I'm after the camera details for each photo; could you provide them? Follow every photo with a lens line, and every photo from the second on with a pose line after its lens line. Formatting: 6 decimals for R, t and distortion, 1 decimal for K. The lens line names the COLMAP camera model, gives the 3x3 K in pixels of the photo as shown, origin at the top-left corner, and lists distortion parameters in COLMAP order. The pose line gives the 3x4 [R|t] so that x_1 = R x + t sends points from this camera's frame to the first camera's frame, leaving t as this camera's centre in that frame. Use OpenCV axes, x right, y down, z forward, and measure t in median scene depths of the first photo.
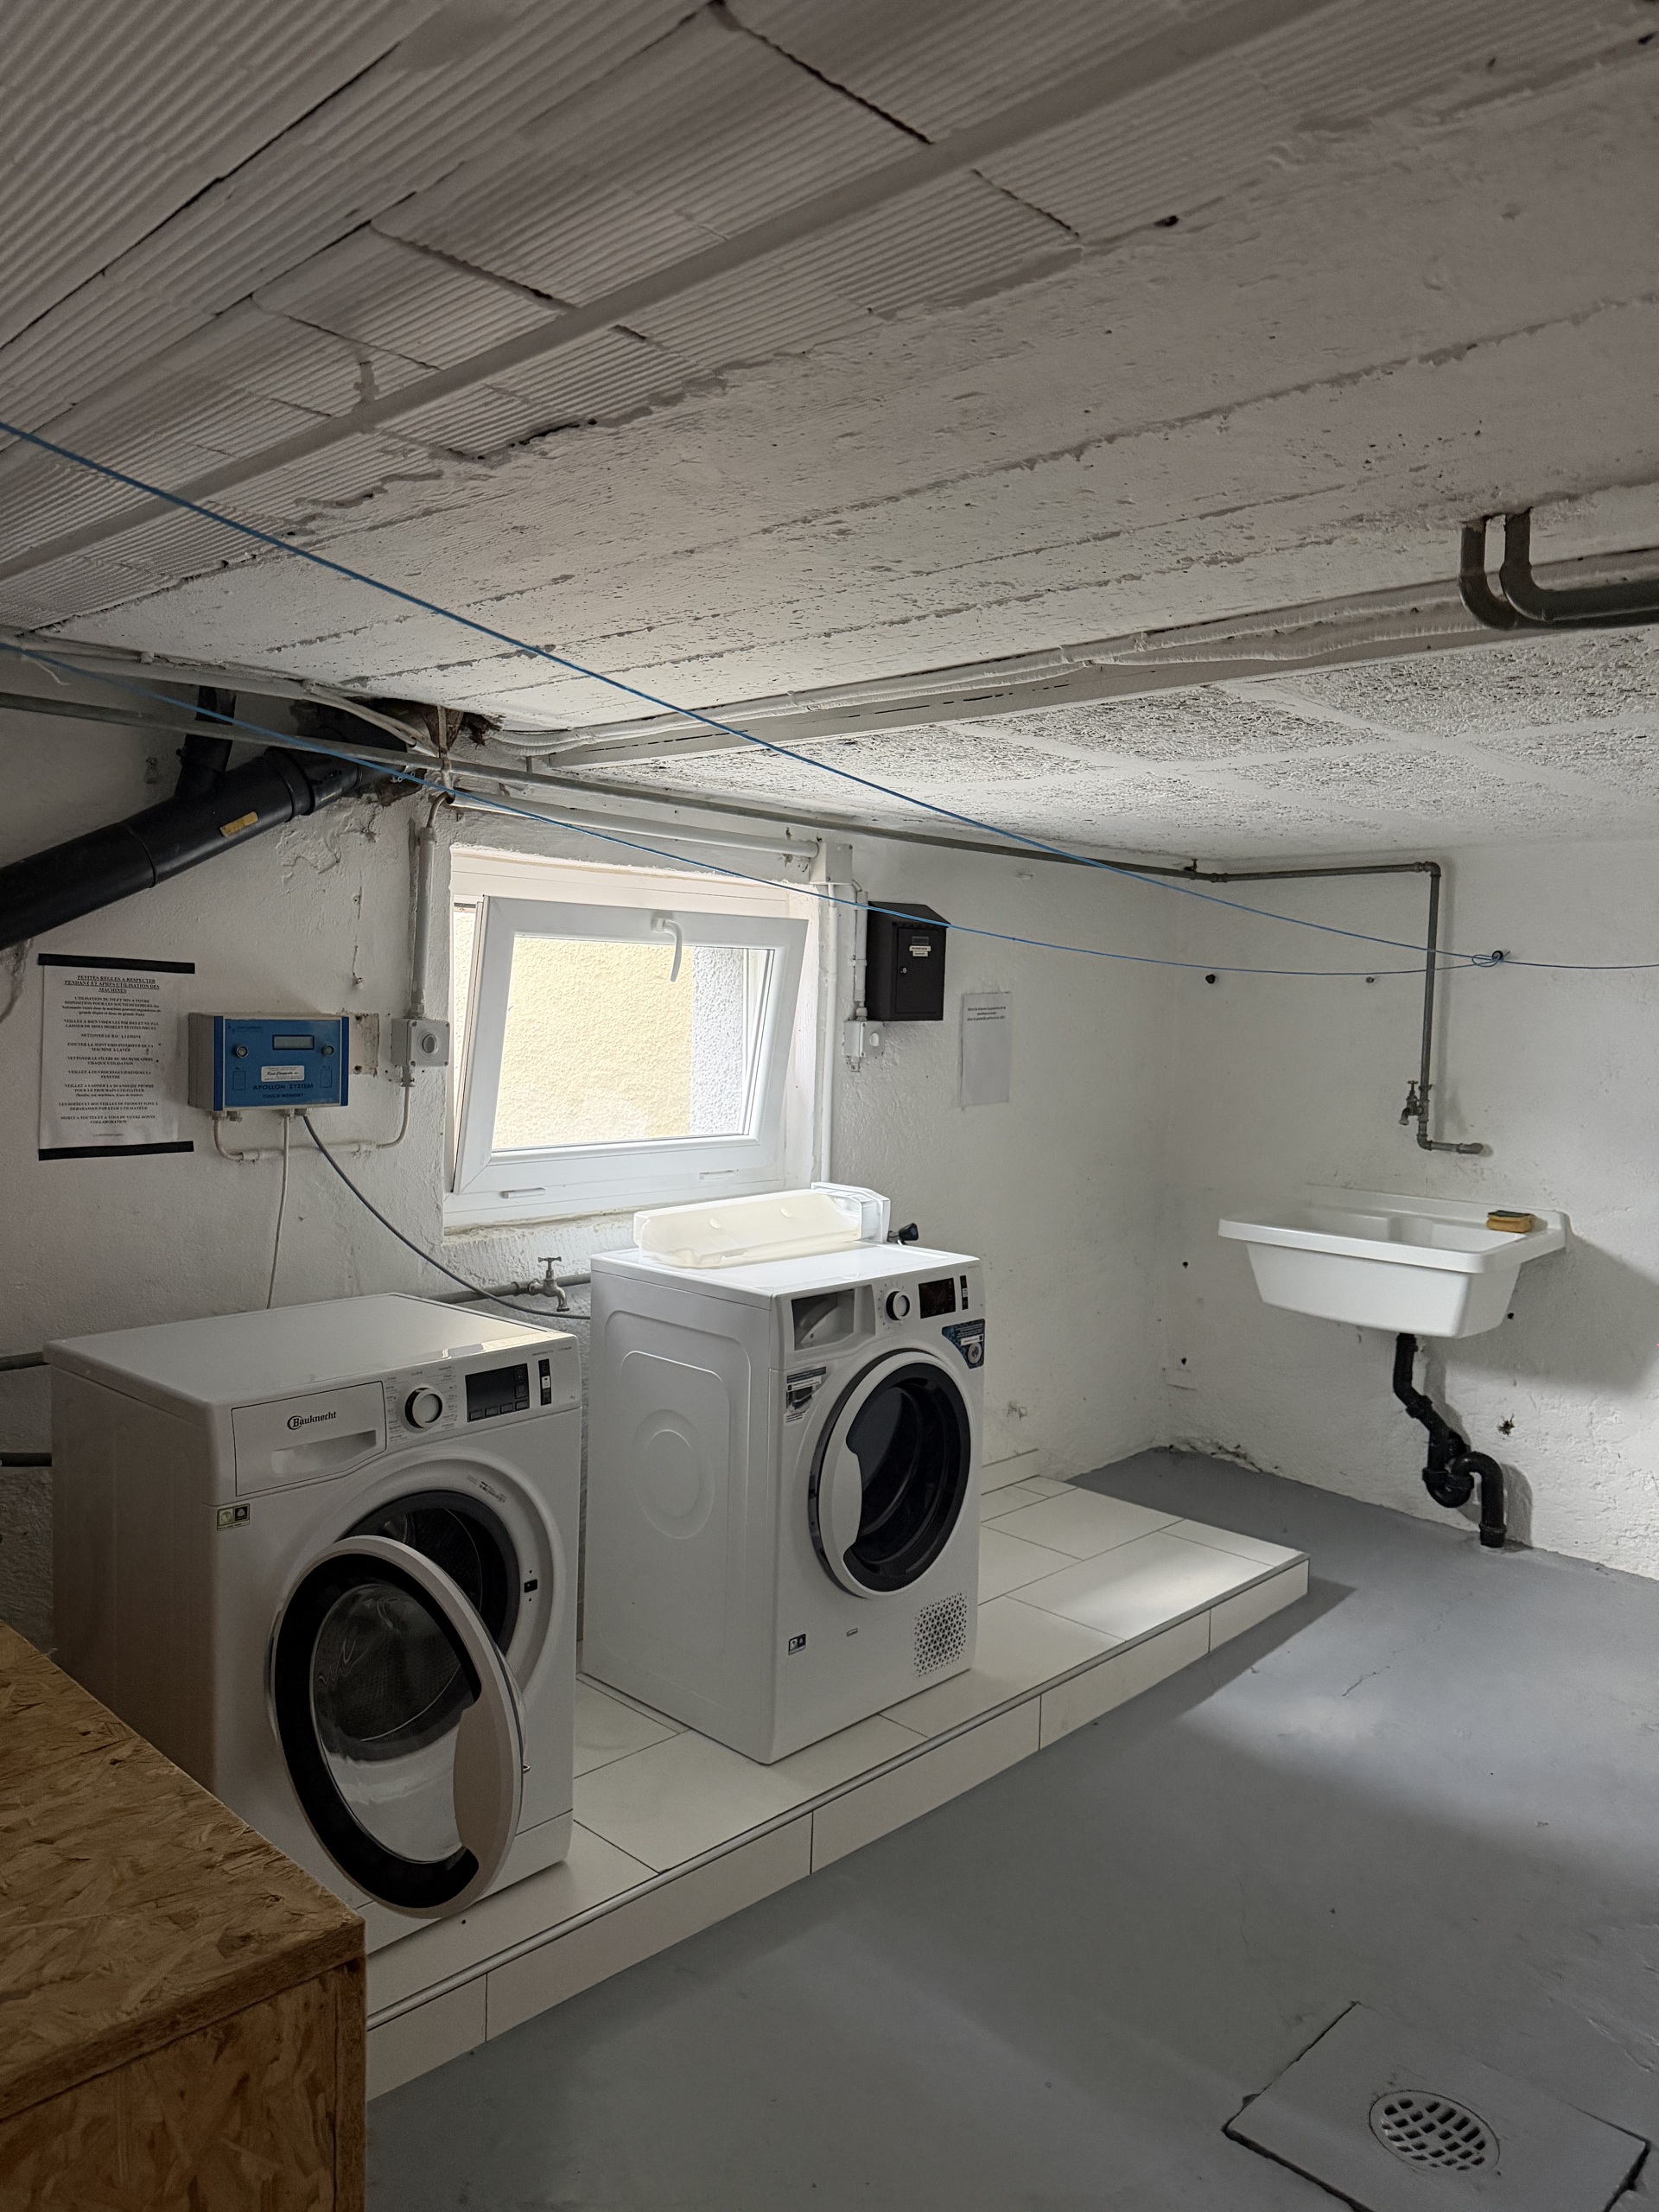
lens RADIAL K [[1526.0, 0, 828.6], [0, 1526.0, 1085.2], [0, 0, 1]] dist [0.014385, 0.000377]
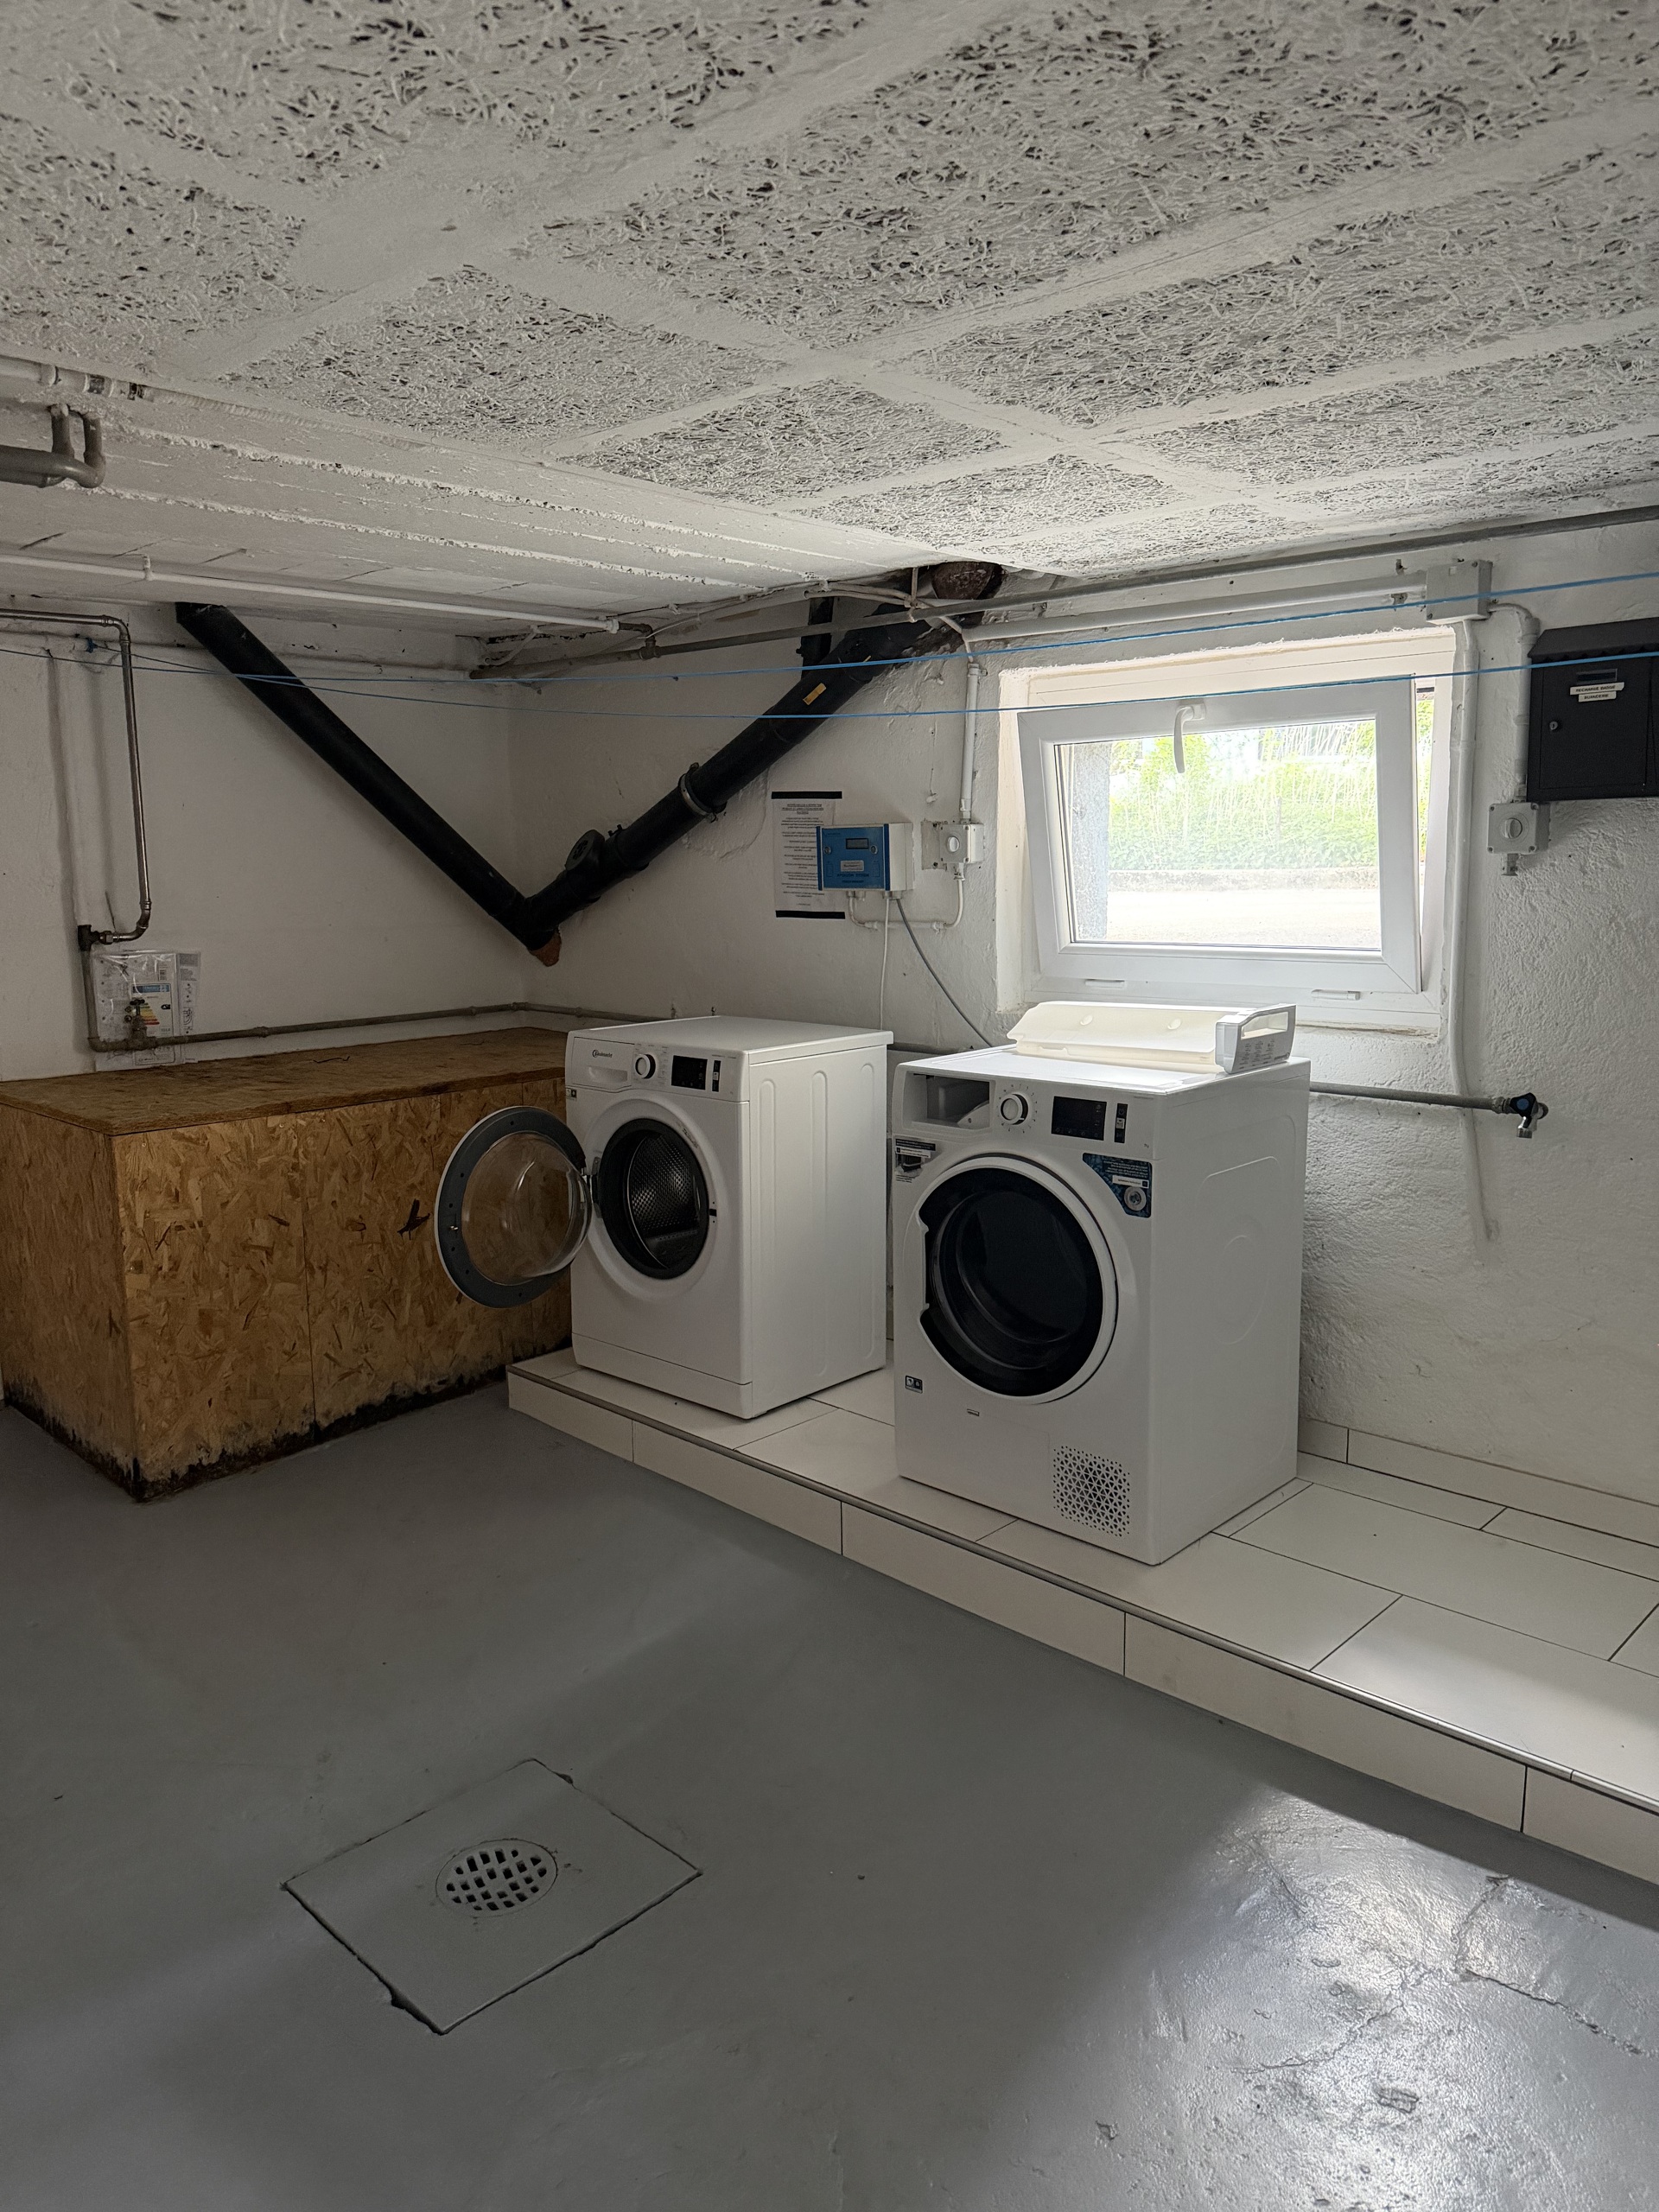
lens RADIAL K [[1526.0, 0, 829.9], [0, 1526.0, 1119.6], [0, 0, 1]] dist [0.014385, 0.000377]
pose [[0.000504, 0.144174, -0.989552, 1.027271], [-0.045780, 0.988518, 0.144000, 0.021465], [0.998951, 0.045229, 0.007099, 0.922052]]
